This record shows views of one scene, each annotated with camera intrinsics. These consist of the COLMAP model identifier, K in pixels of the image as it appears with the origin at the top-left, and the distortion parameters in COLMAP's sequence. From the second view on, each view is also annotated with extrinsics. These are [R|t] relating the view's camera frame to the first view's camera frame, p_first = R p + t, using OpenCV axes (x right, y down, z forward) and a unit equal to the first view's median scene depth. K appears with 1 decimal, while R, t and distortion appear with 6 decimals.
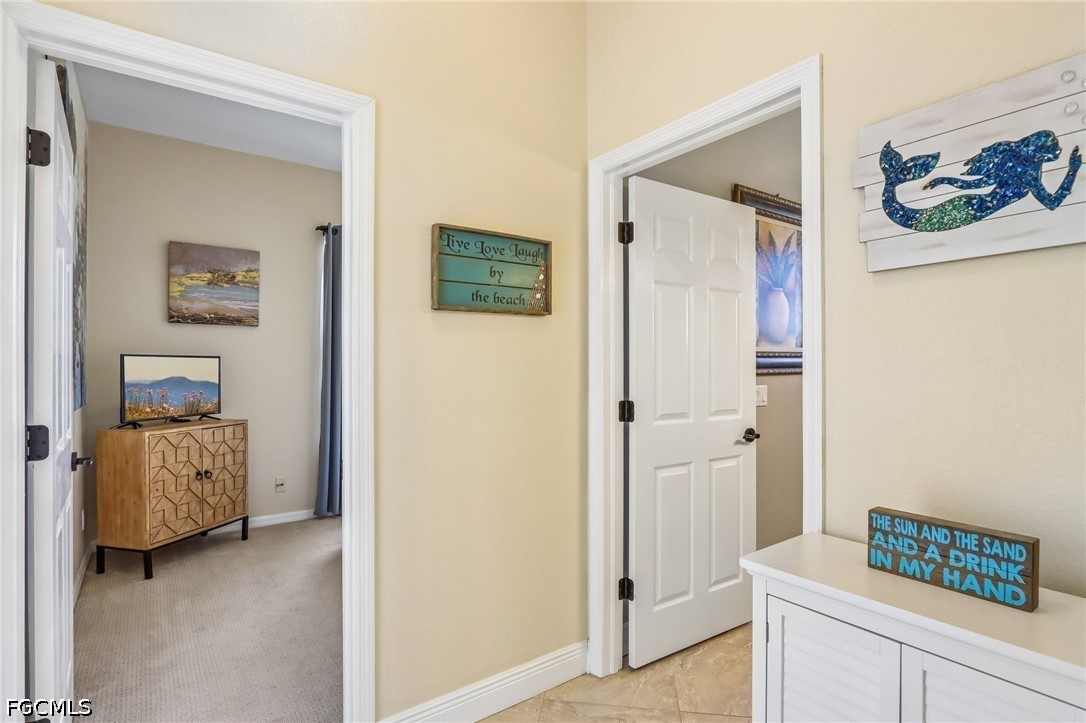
lens RADIAL K [[557.1, 0, 537.0], [0, 557.1, 365.0], [0, 0, 1]] dist [-0.019260, 0.004704]
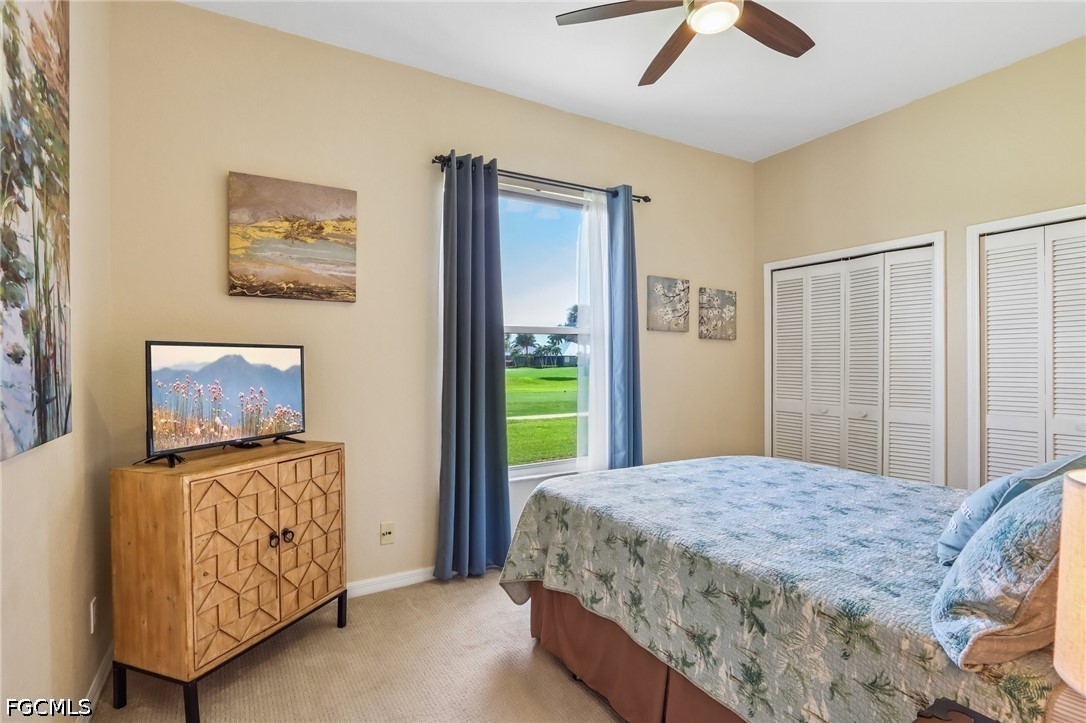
lens RADIAL K [[514.1, 0, 519.1], [0, 514.1, 368.5], [0, 0, 1]] dist [-0.017599, 0.000541]
pose [[0.994587, 0.001267, -0.103903, -0.262149], [0.000598, 0.999839, 0.017911, 0.000709], [0.103909, -0.017876, 0.994426, 0.434935]]
